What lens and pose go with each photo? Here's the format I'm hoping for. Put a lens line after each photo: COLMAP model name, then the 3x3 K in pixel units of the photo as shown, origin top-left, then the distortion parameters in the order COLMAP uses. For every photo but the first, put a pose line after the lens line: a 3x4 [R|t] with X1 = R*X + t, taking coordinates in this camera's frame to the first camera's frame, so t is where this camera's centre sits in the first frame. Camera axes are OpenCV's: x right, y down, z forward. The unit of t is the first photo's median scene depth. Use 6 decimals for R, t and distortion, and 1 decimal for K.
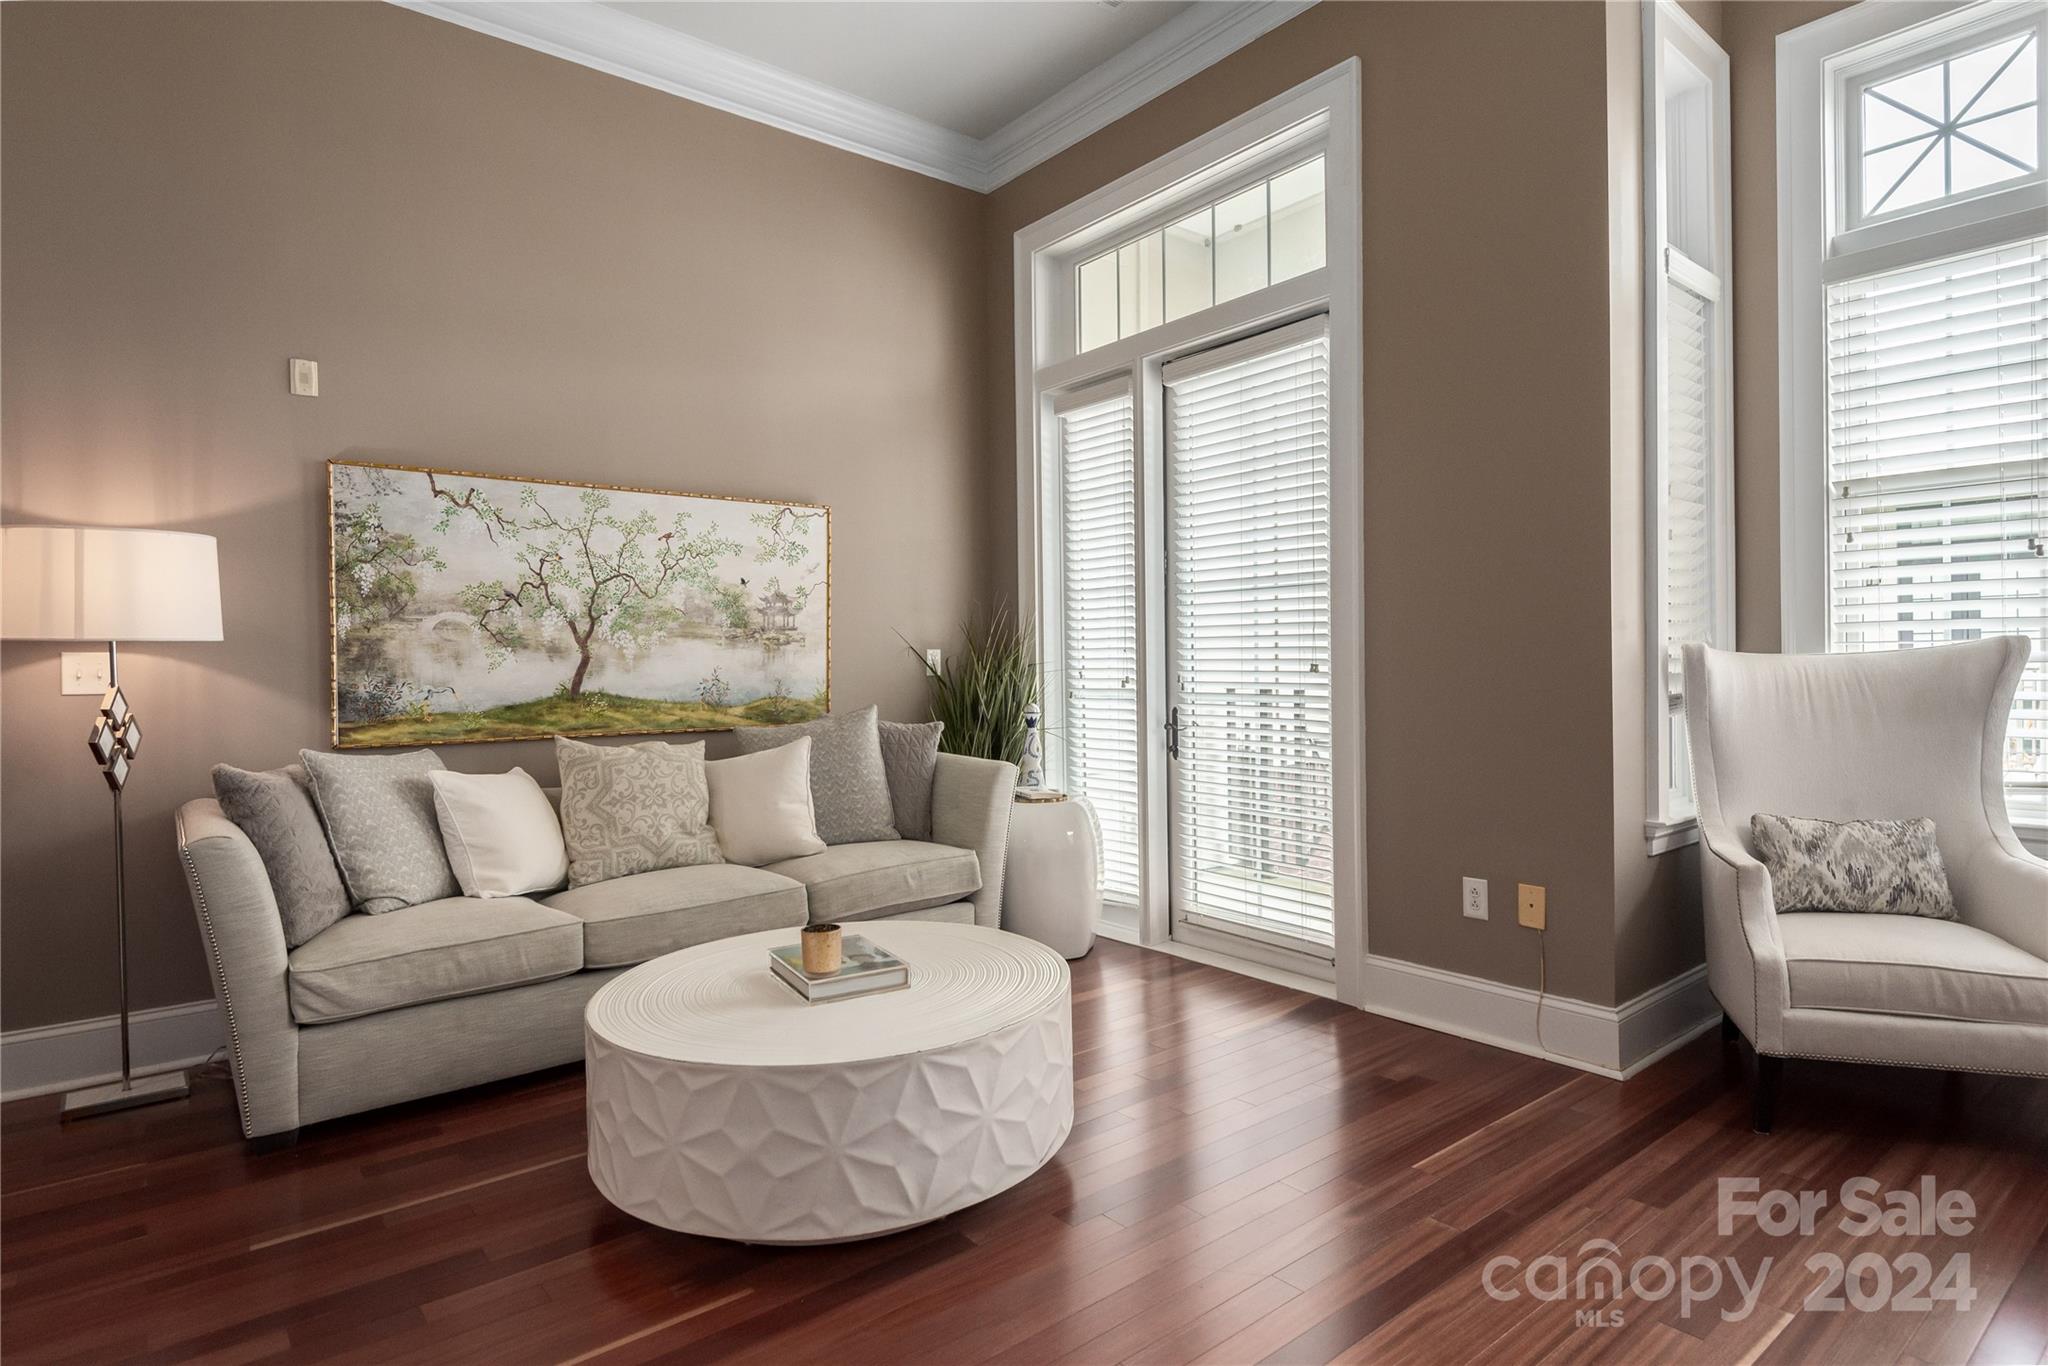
lens RADIAL K [[1035.1, 0, 1024.0], [0, 1035.1, 683.0], [0, 0, 1]] dist [0.002291, -0.000824]
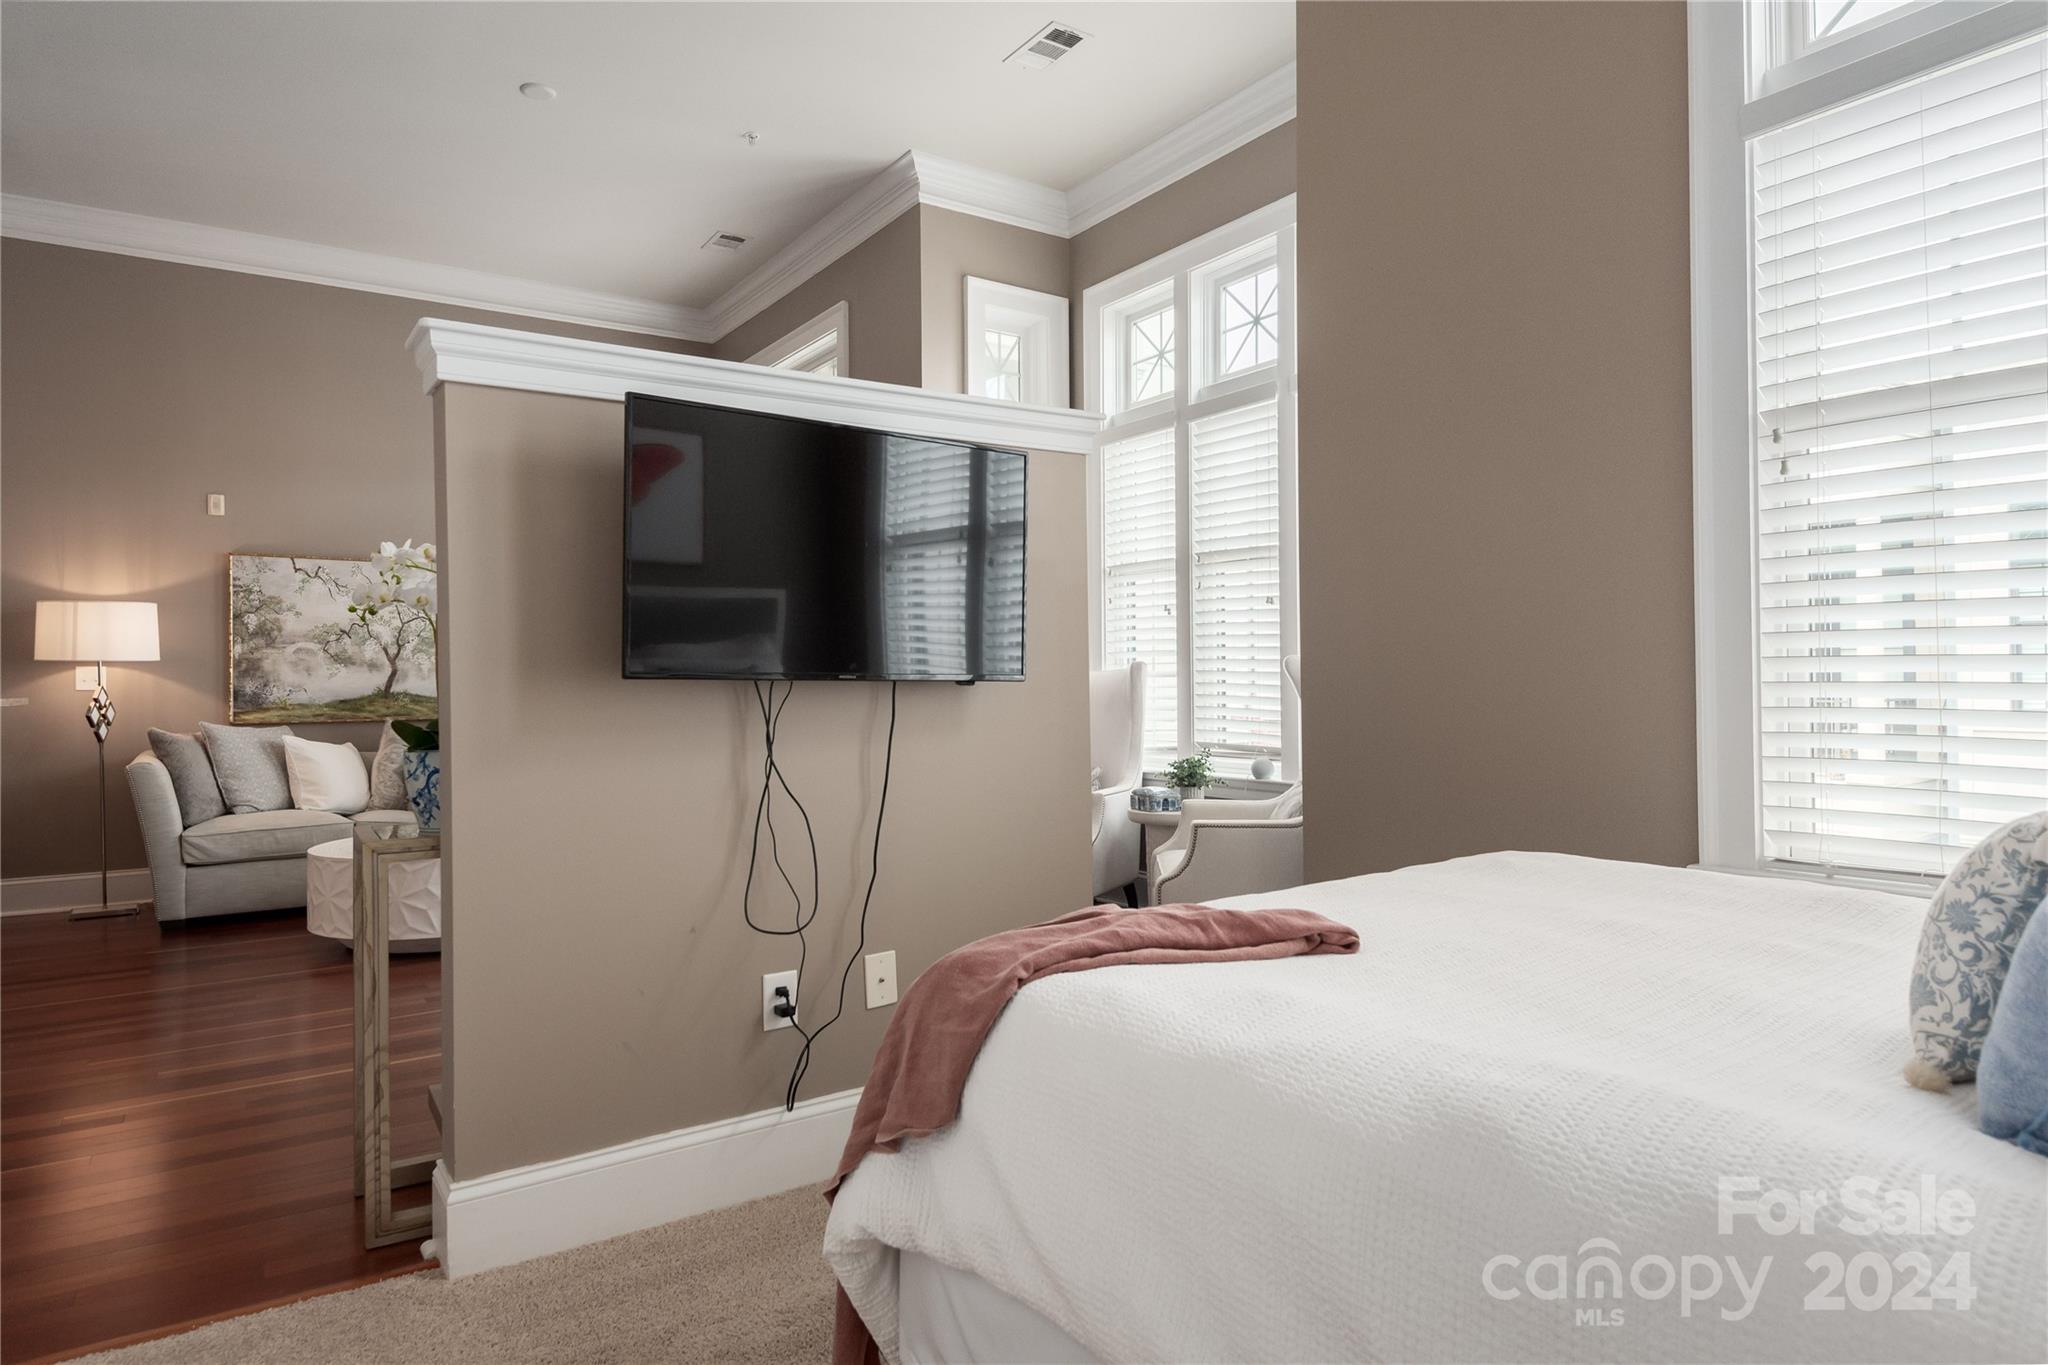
lens RADIAL K [[1141.0, 0, 1024.0], [0, 1141.0, 682.5], [0, 0, 1]] dist [0.015589, 0.001480]
pose [[0.996084, 0.003047, -0.088360, 0.724885], [-0.004310, 0.999891, -0.014111, 0.015339], [0.088307, 0.014437, 0.995989, -0.691917]]
